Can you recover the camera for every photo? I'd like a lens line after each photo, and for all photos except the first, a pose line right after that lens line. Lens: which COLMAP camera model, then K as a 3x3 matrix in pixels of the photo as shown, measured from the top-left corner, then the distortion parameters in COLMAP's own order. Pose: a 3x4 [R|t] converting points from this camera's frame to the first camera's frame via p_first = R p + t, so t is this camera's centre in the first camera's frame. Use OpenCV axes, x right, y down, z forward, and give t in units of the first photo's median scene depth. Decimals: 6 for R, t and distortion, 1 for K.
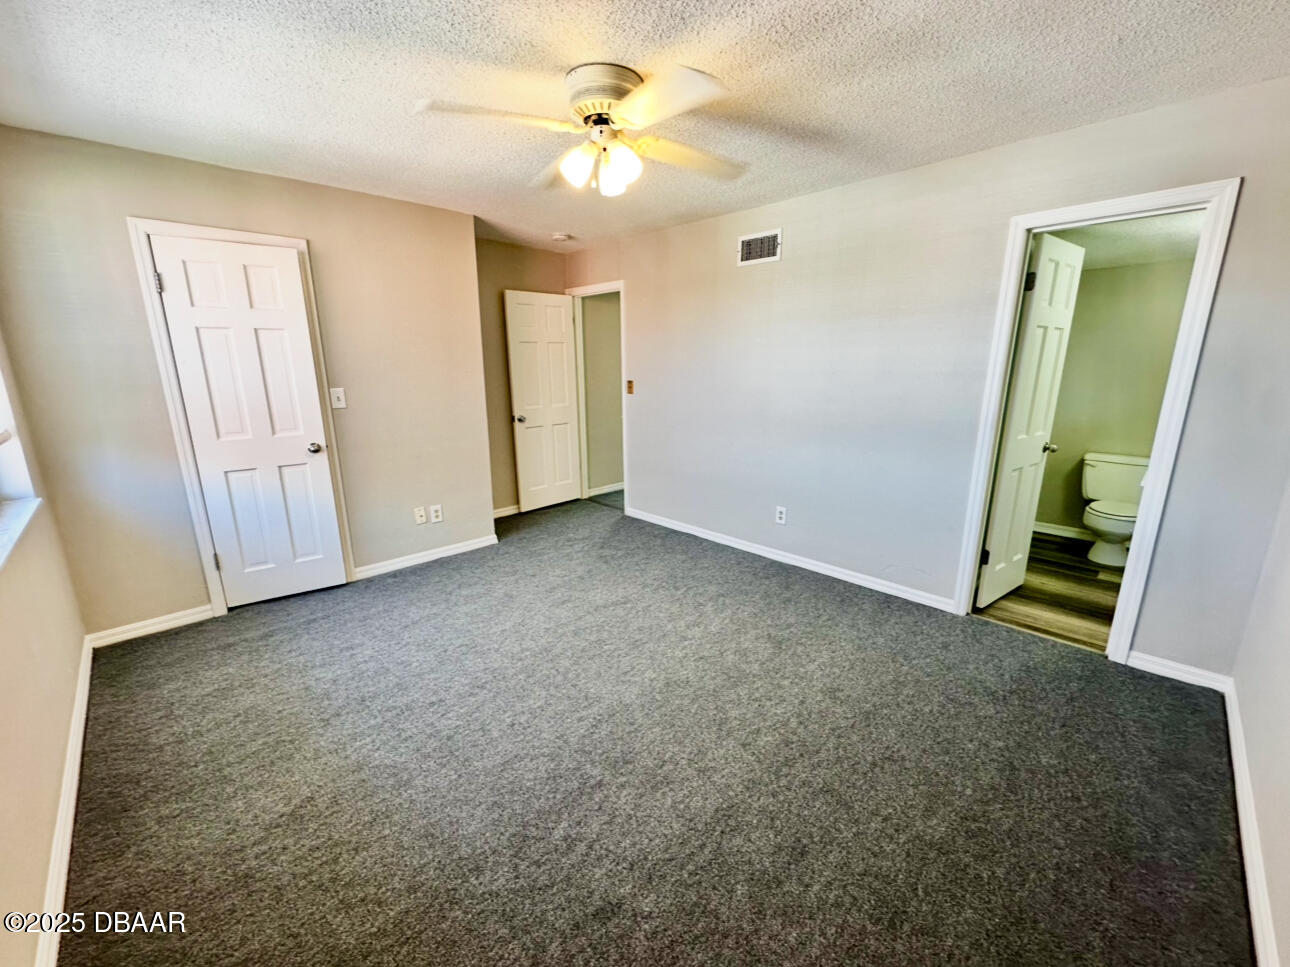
lens RADIAL K [[515.8, 0, 651.3], [0, 515.8, 488.7], [0, 0, 1]] dist [-0.005733, 0.001831]
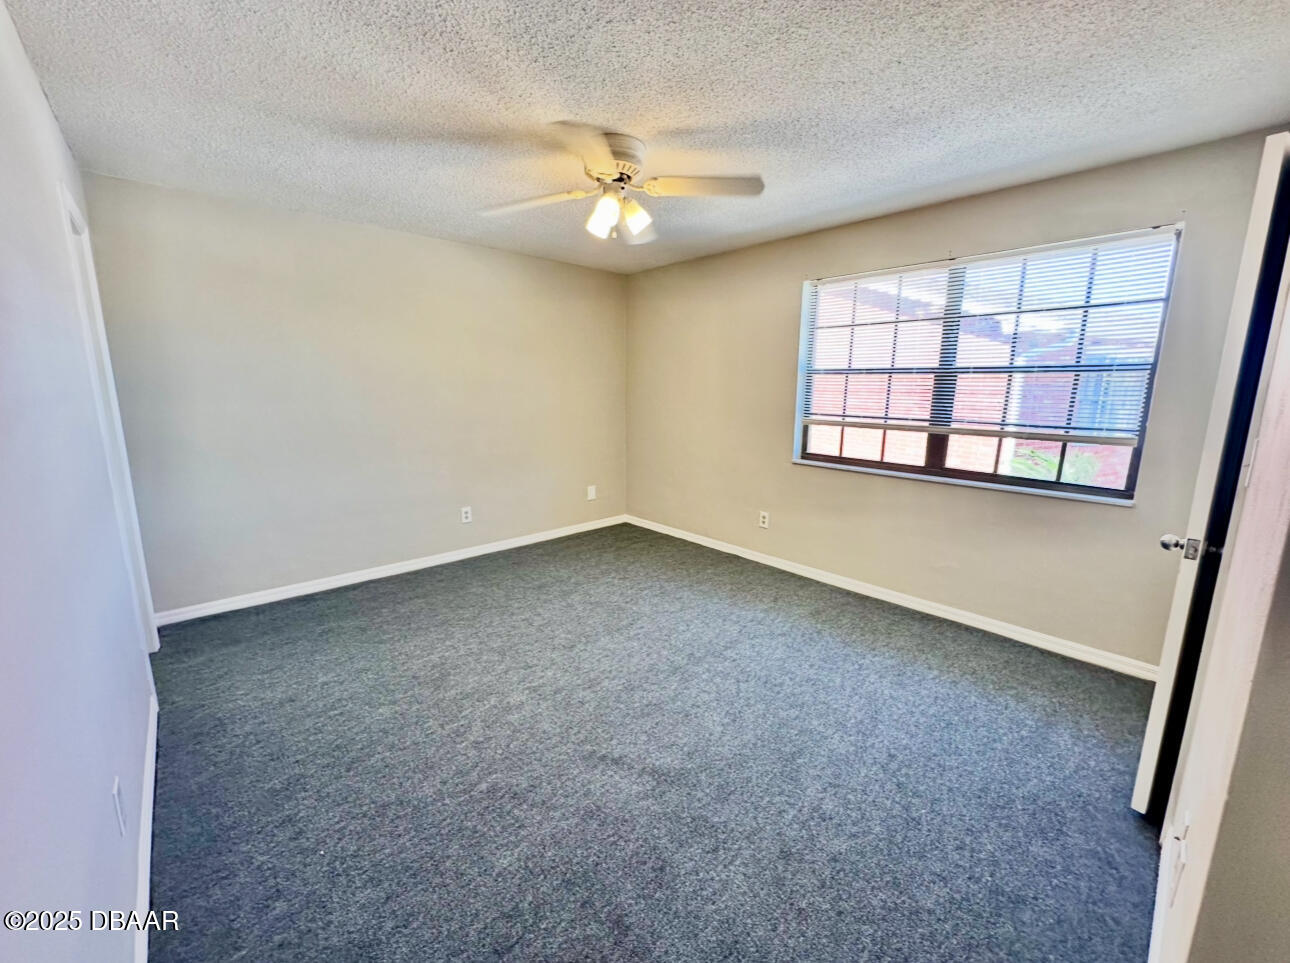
lens RADIAL K [[515.8, 0, 645.5], [0, 515.8, 481.0], [0, 0, 1]] dist [-0.005733, 0.001831]
pose [[-0.998819, -0.012892, 0.046853, -0.167205], [0.007680, 0.910175, 0.414152, -0.409818], [-0.047984, 0.414023, -0.909001, 1.699391]]
